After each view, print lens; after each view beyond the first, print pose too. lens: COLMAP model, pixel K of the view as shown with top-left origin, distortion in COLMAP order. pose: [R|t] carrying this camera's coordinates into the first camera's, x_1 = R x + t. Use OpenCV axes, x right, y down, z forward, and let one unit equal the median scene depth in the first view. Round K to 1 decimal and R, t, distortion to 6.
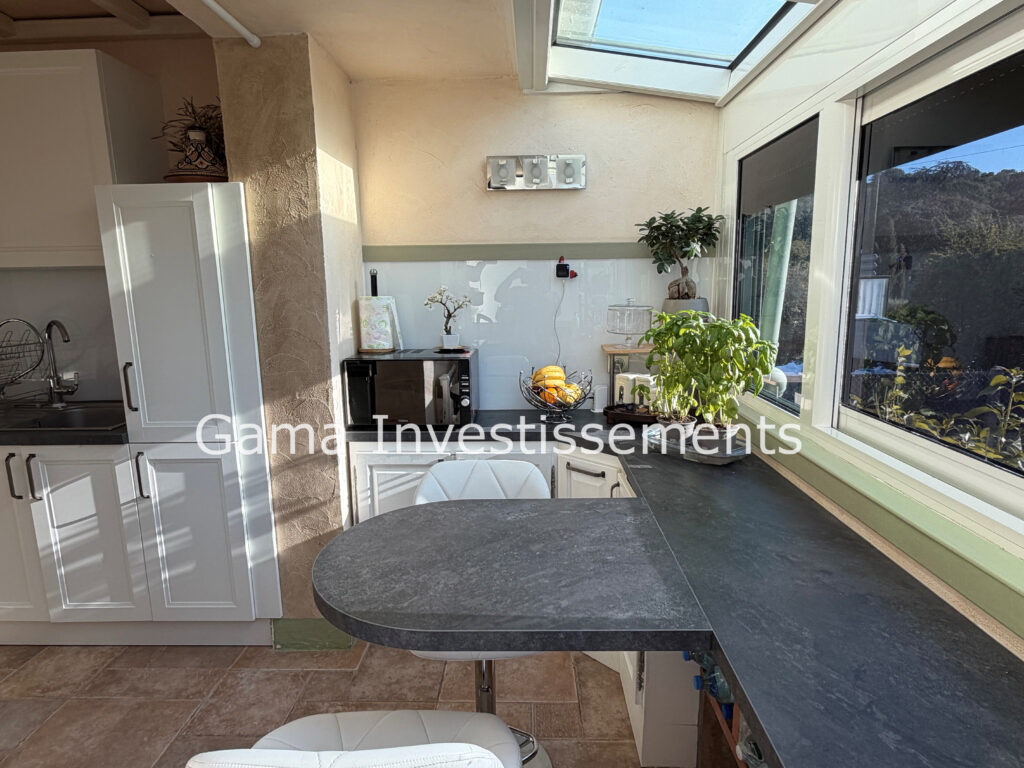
lens RADIAL K [[594.2, 0, 514.6], [0, 594.2, 388.4], [0, 0, 1]] dist [-0.000426, 0.001294]
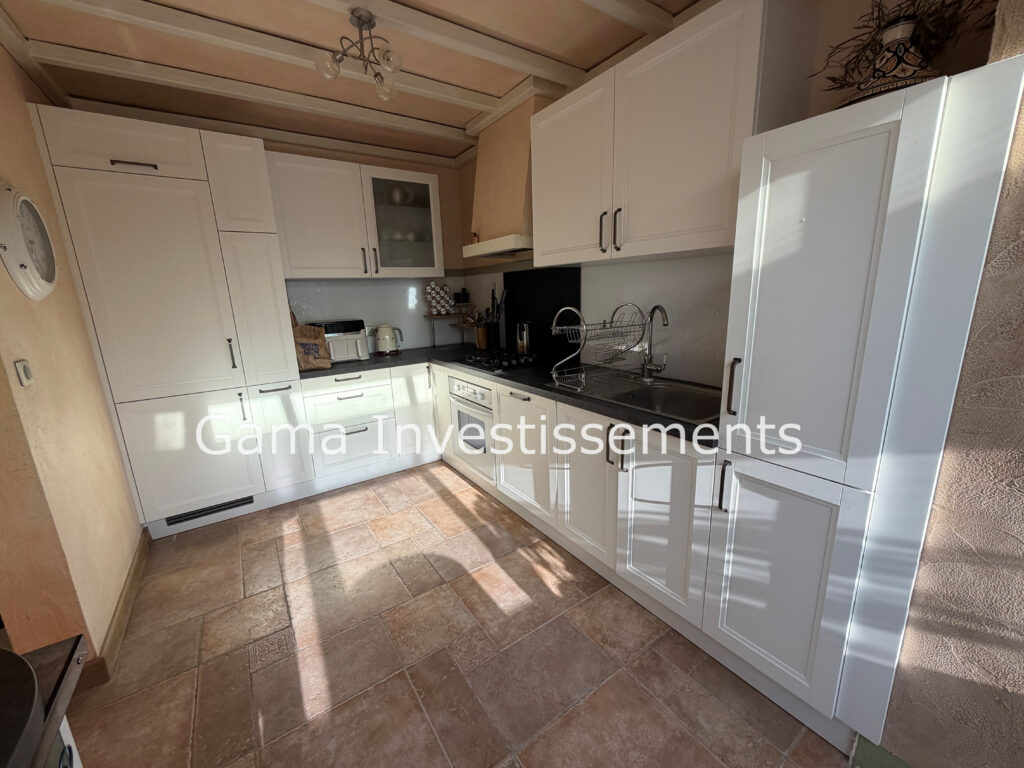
lens RADIAL K [[408.2, 0, 508.8], [0, 408.2, 381.5], [0, 0, 1]] dist [0.002832, 0.000133]
pose [[0.583894, 0.171158, -0.793582, -0.355692], [-0.116752, 0.985065, 0.126554, -0.044228], [0.803391, 0.018758, 0.595157, 0.376020]]
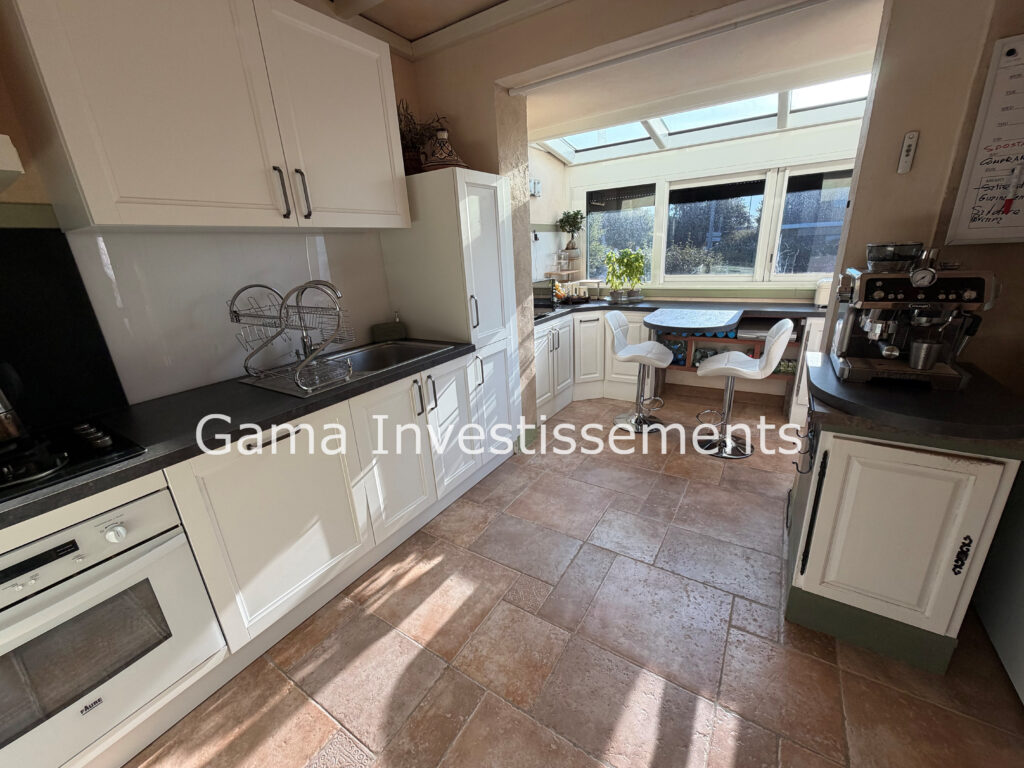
lens RADIAL K [[408.2, 0, 508.2], [0, 408.2, 386.8], [0, 0, 1]] dist [0.002832, 0.000133]
pose [[0.528679, -0.284578, 0.799696, -1.425953], [0.203507, 0.957142, 0.206067, -0.013083], [-0.824065, 0.053801, 0.563934, 0.341850]]
